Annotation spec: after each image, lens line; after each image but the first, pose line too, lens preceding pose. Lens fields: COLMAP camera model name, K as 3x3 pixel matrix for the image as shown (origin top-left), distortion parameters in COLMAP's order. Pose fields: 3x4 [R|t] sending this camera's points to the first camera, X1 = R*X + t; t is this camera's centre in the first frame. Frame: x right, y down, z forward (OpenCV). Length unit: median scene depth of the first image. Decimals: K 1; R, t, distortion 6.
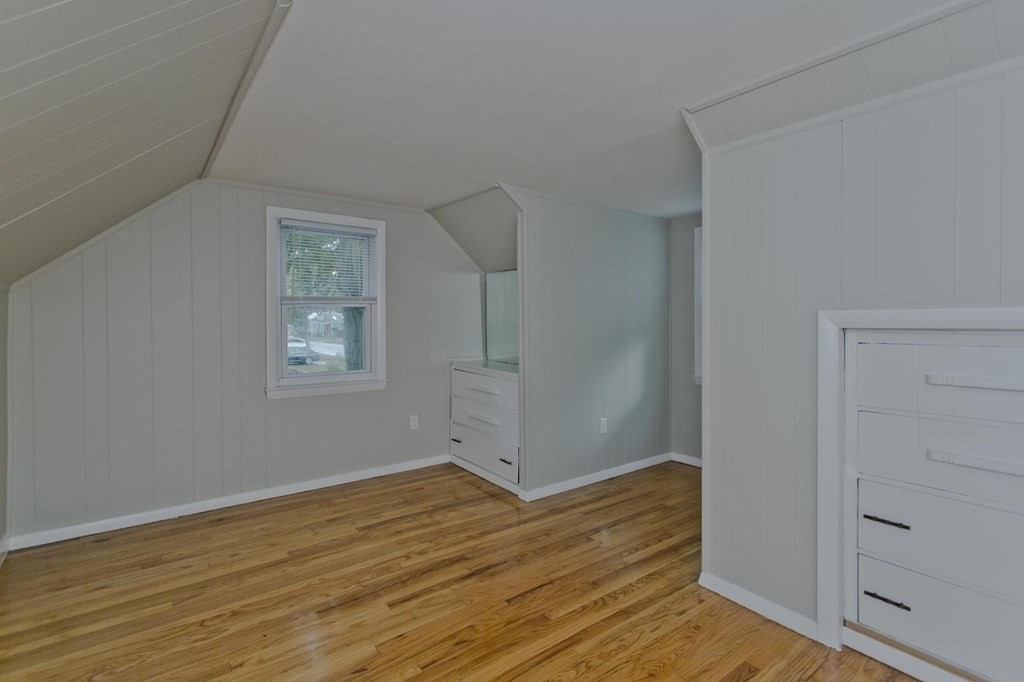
lens RADIAL K [[493.8, 0, 511.9], [0, 493.8, 335.0], [0, 0, 1]] dist [0.001884, 0.000459]
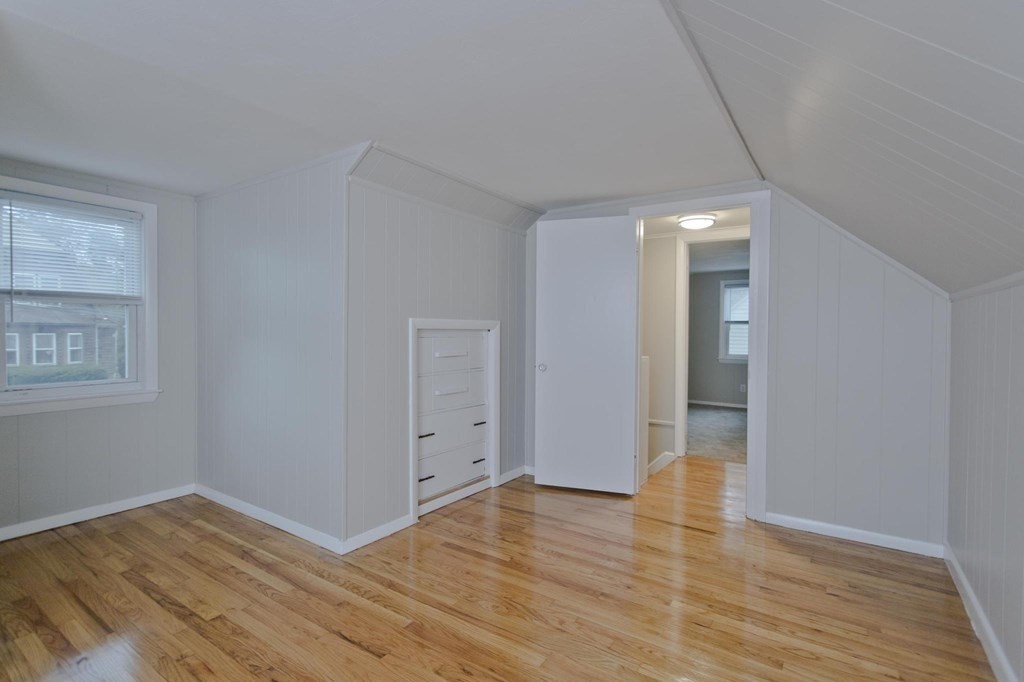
lens RADIAL K [[493.8, 0, 509.6], [0, 493.8, 336.8], [0, 0, 1]] dist [0.001884, 0.000459]
pose [[-0.326670, -0.017925, 0.944968, -0.852647], [0.014497, 0.999608, 0.023973, -0.019808], [-0.945027, 0.021530, -0.326282, 1.044202]]
